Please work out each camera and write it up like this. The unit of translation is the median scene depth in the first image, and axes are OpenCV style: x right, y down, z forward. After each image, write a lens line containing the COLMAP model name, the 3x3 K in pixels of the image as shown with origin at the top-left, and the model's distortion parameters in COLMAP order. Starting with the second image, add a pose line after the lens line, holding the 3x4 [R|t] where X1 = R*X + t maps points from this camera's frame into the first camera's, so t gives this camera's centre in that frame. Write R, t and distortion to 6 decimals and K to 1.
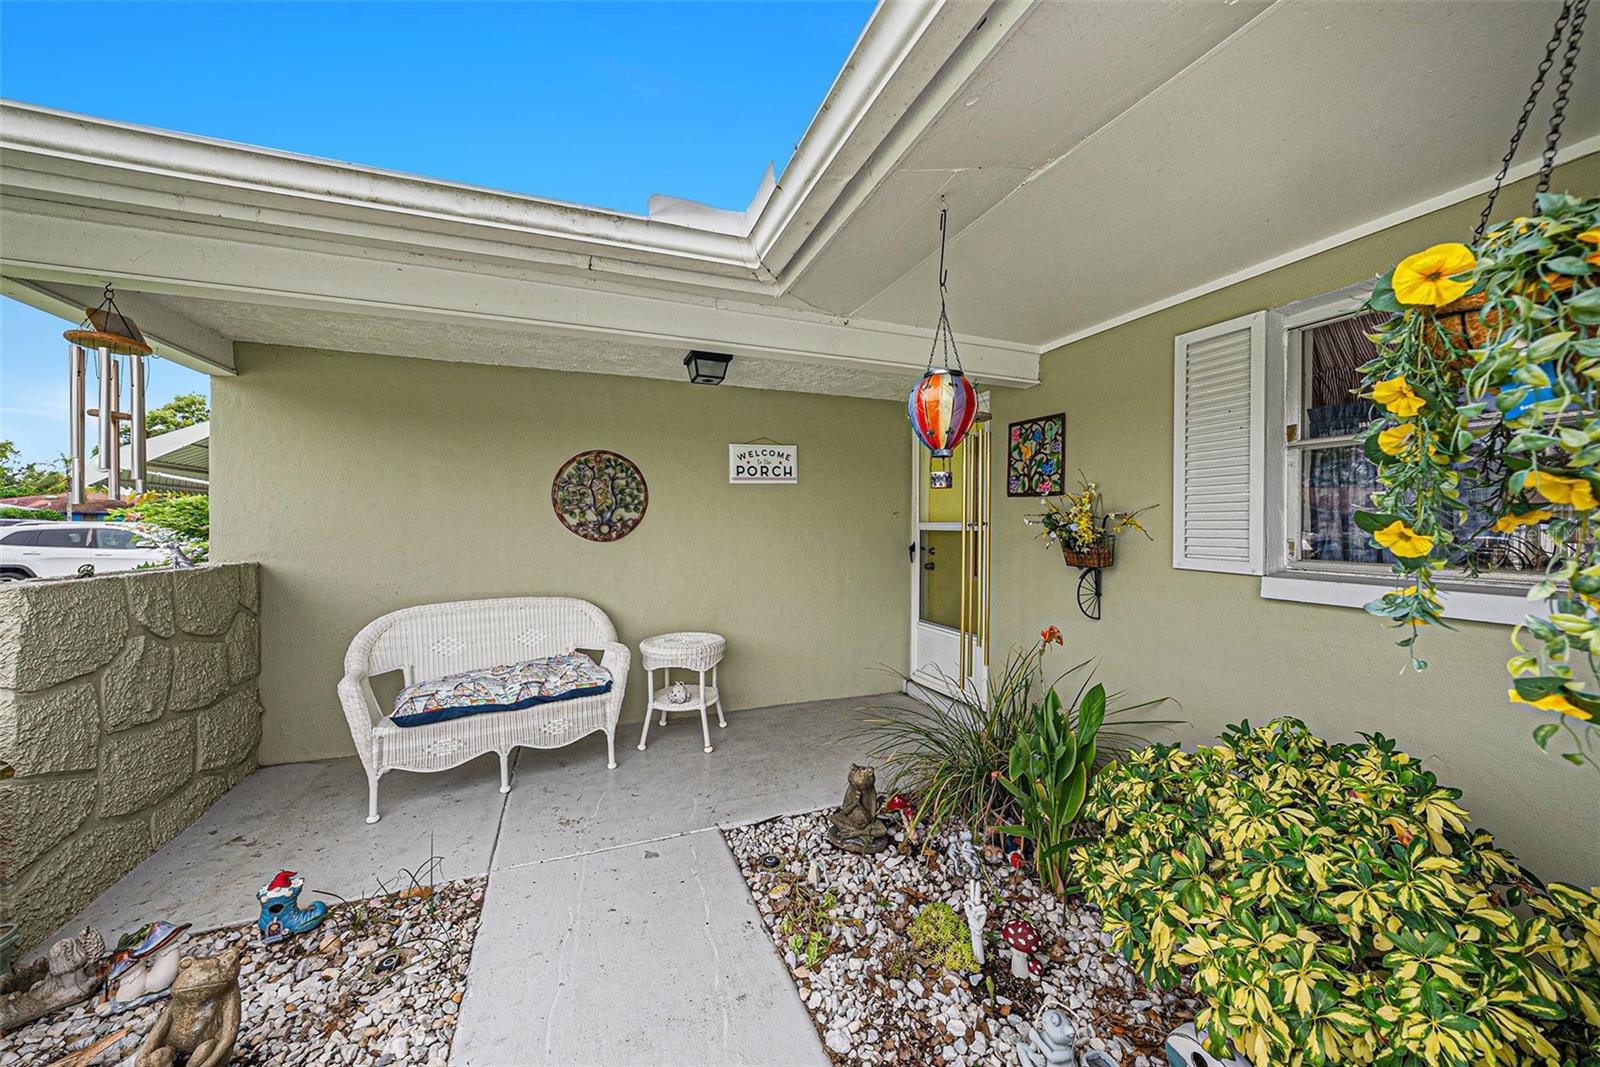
lens RADIAL K [[565.6, 0, 814.1], [0, 565.6, 534.4], [0, 0, 1]] dist [-0.028406, 0.005168]
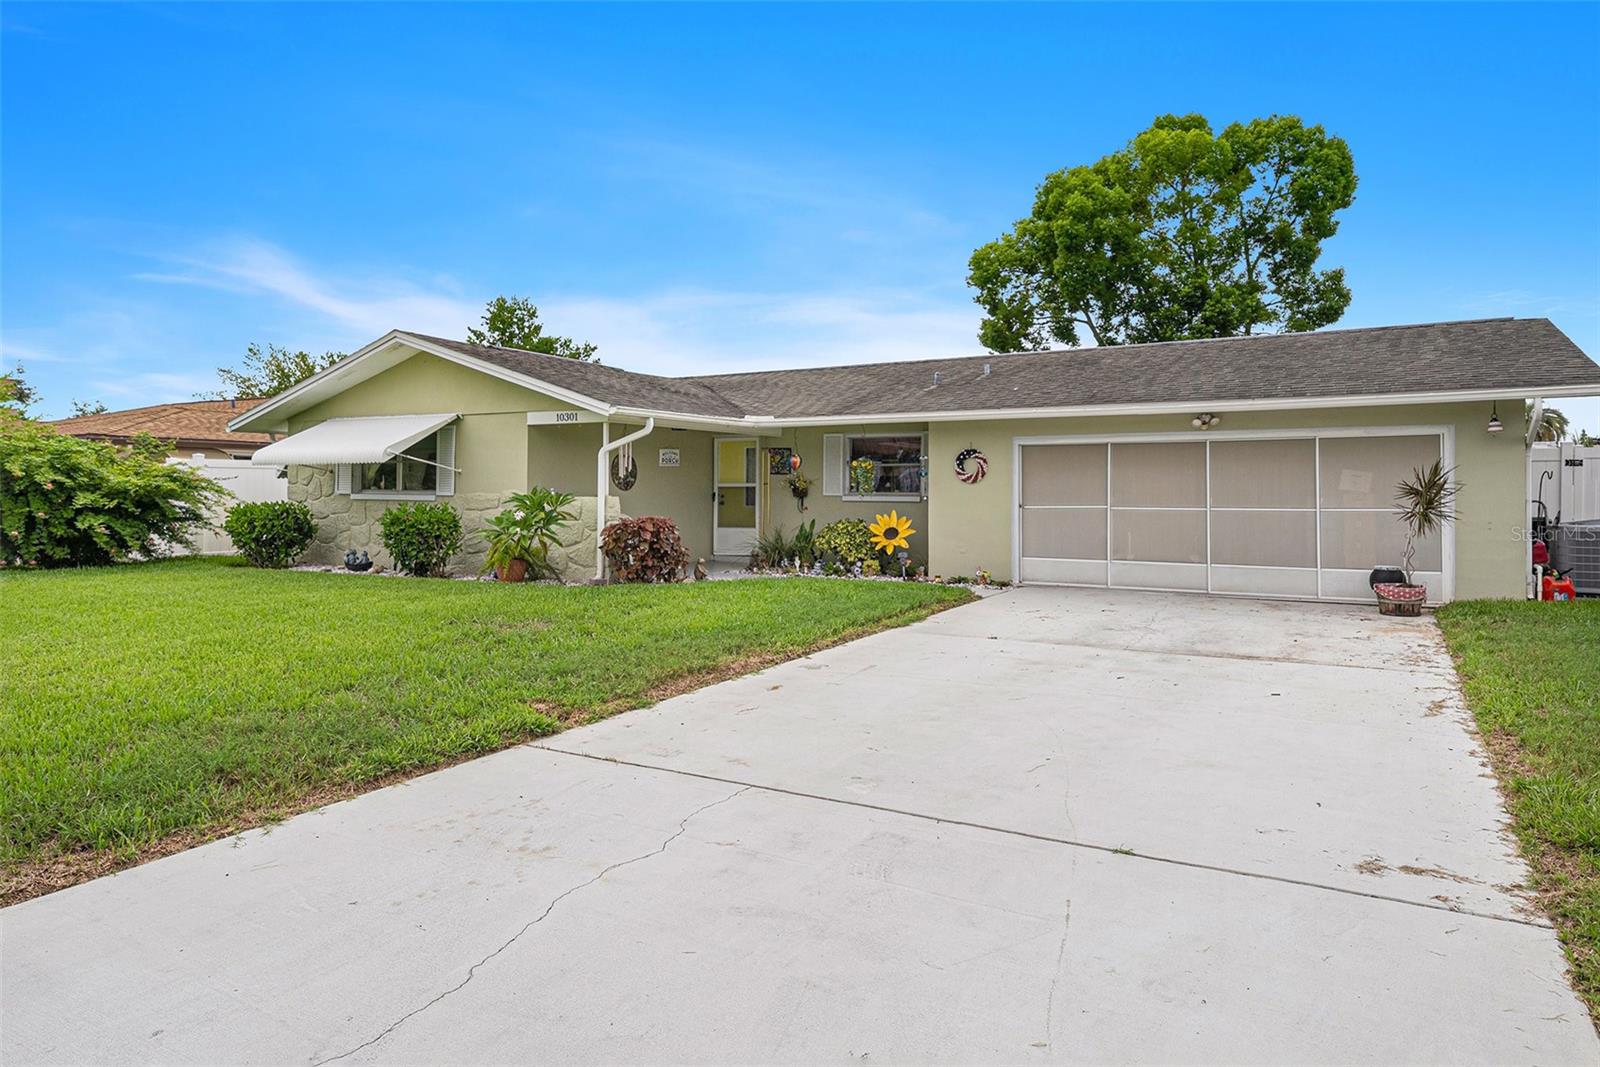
lens RADIAL K [[849.8, 0, 884.6], [0, 849.8, 491.8], [0, 0, 1]] dist [0.016337, 0.002452]
pose [[0.747671, -0.004275, 0.664055, -2.090643], [0.012225, 0.999898, -0.007327, 0.061505], [-0.663956, 0.013597, 0.747648, -2.610396]]
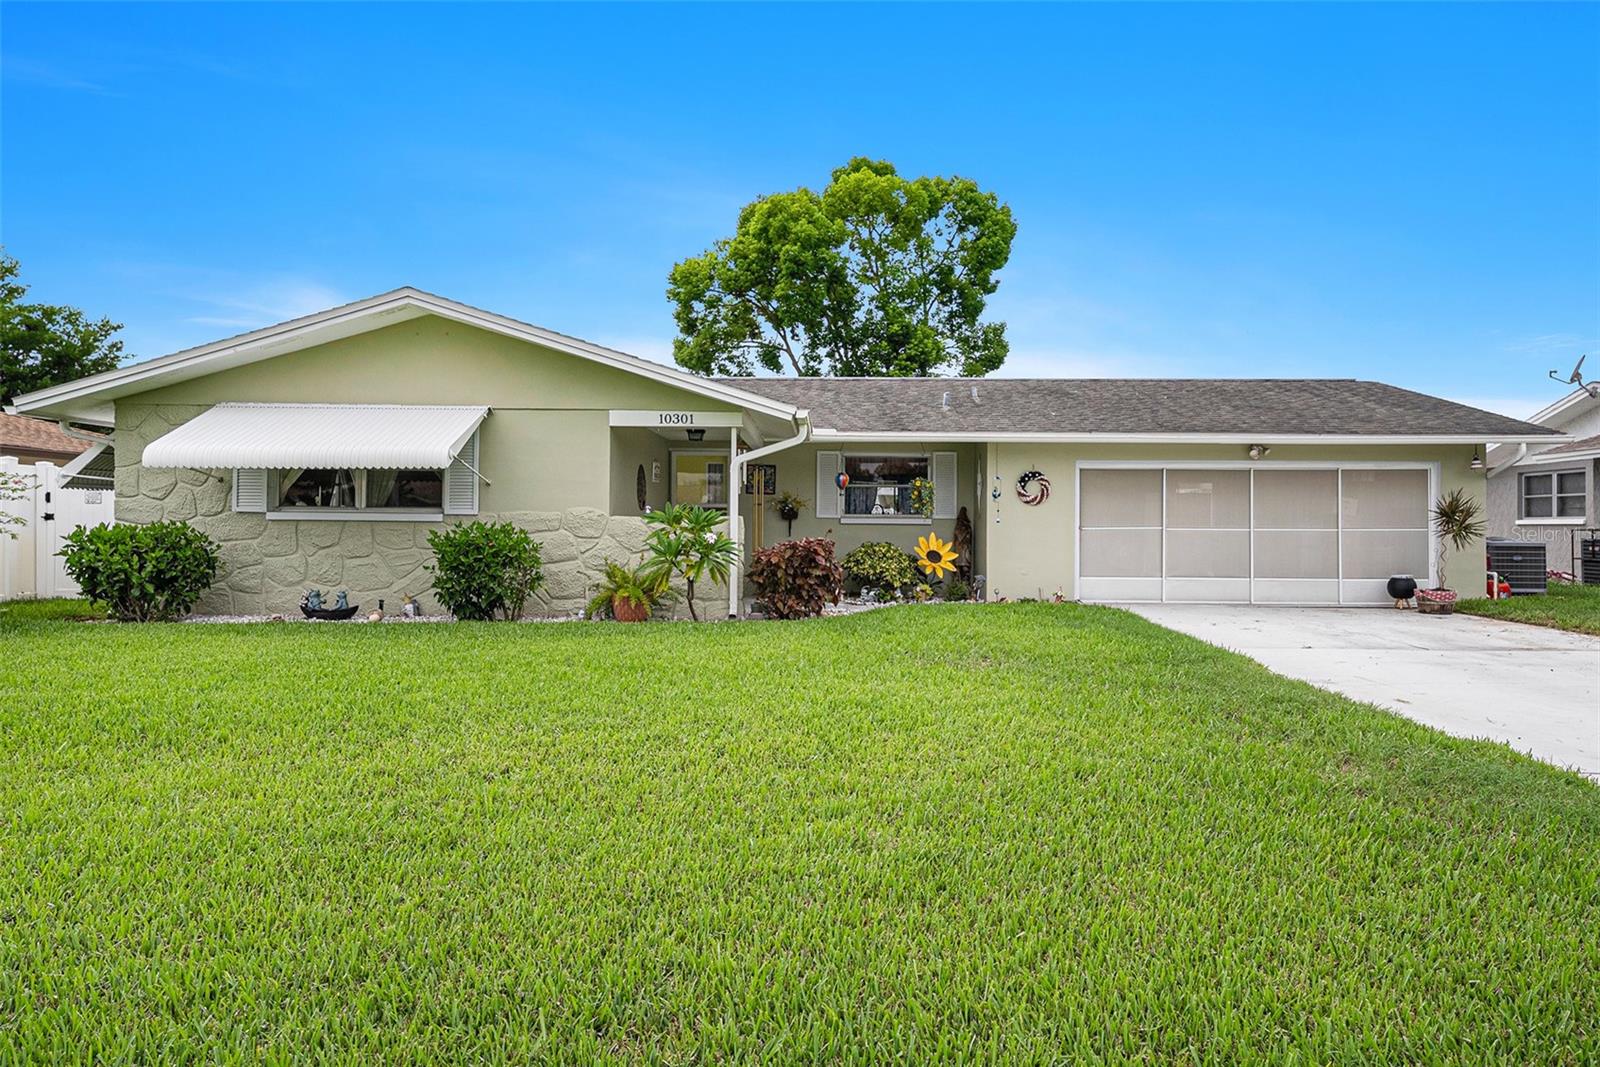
lens RADIAL K [[849.8, 0, 792.0], [0, 849.8, 543.0], [0, 0, 1]] dist [0.016337, 0.002452]
pose [[0.398652, -0.029816, 0.916618, -3.145783], [0.009752, 0.999553, 0.028273, 0.051484], [-0.917050, -0.002332, 0.398764, -0.713861]]
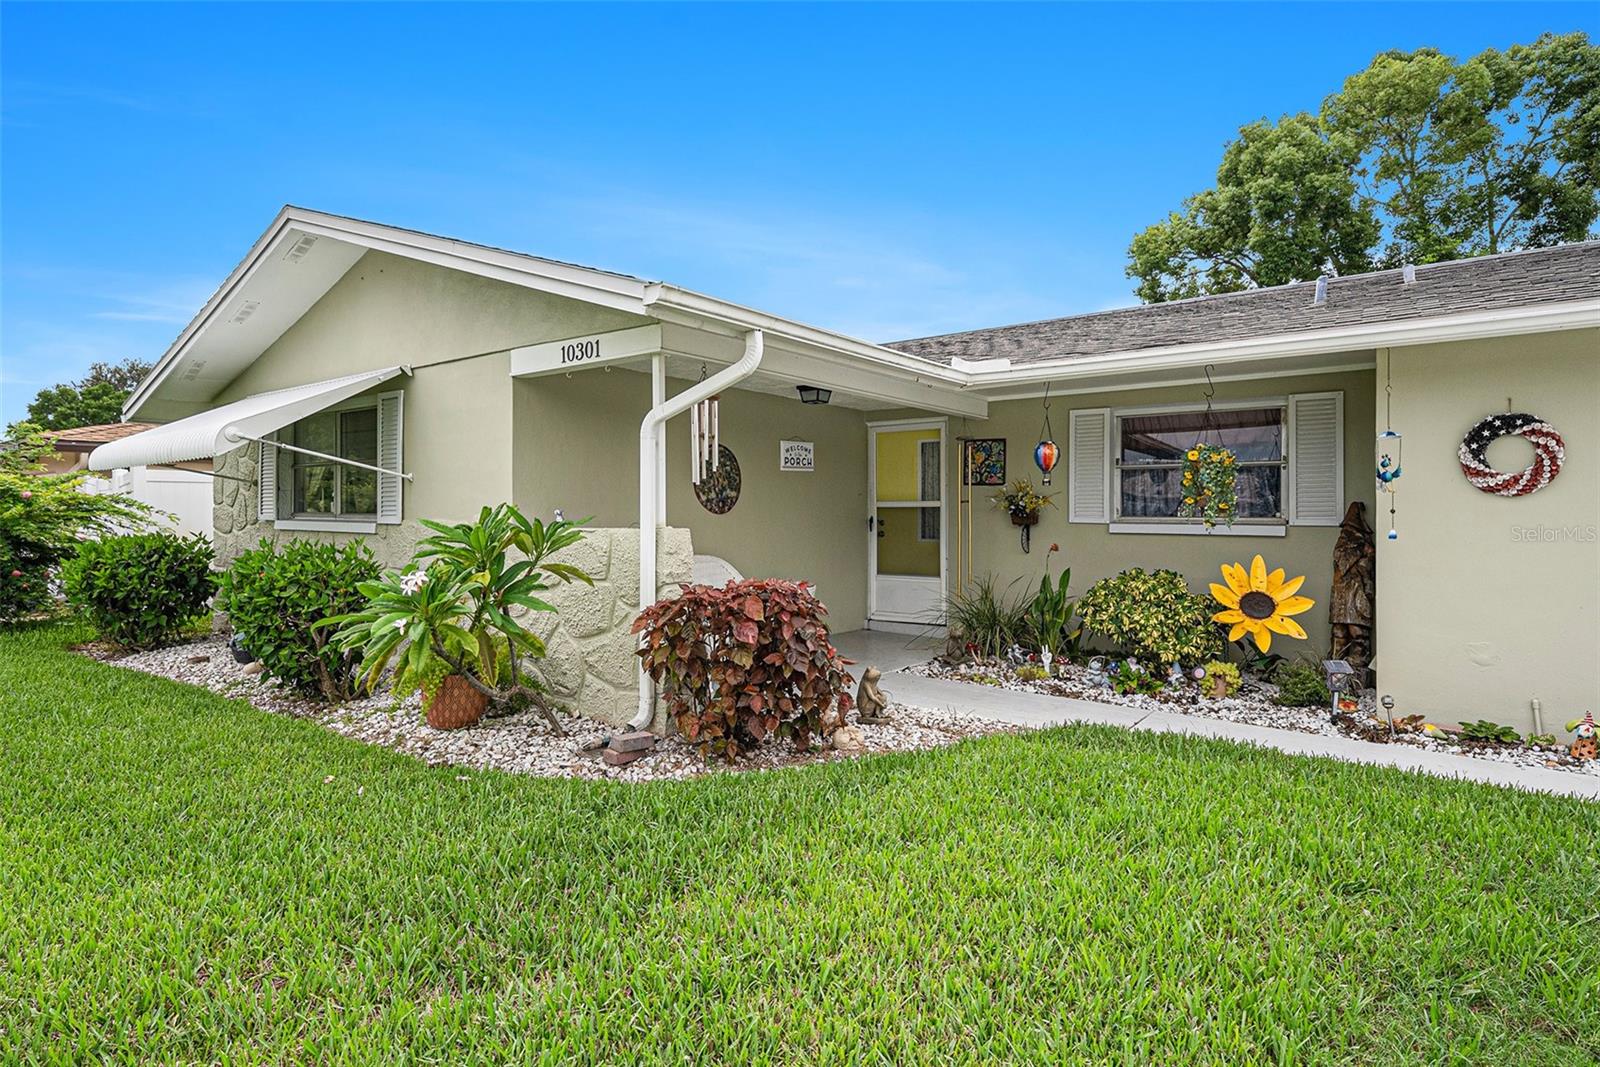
lens RADIAL K [[772.8, 0, 872.3], [0, 772.8, 532.1], [0, 0, 1]] dist [-0.004190, -0.000130]
pose [[0.831998, -0.016658, 0.554528, -1.139855], [0.011111, 0.999849, 0.013365, 0.036123], [-0.554667, -0.004959, 0.832058, -0.716323]]
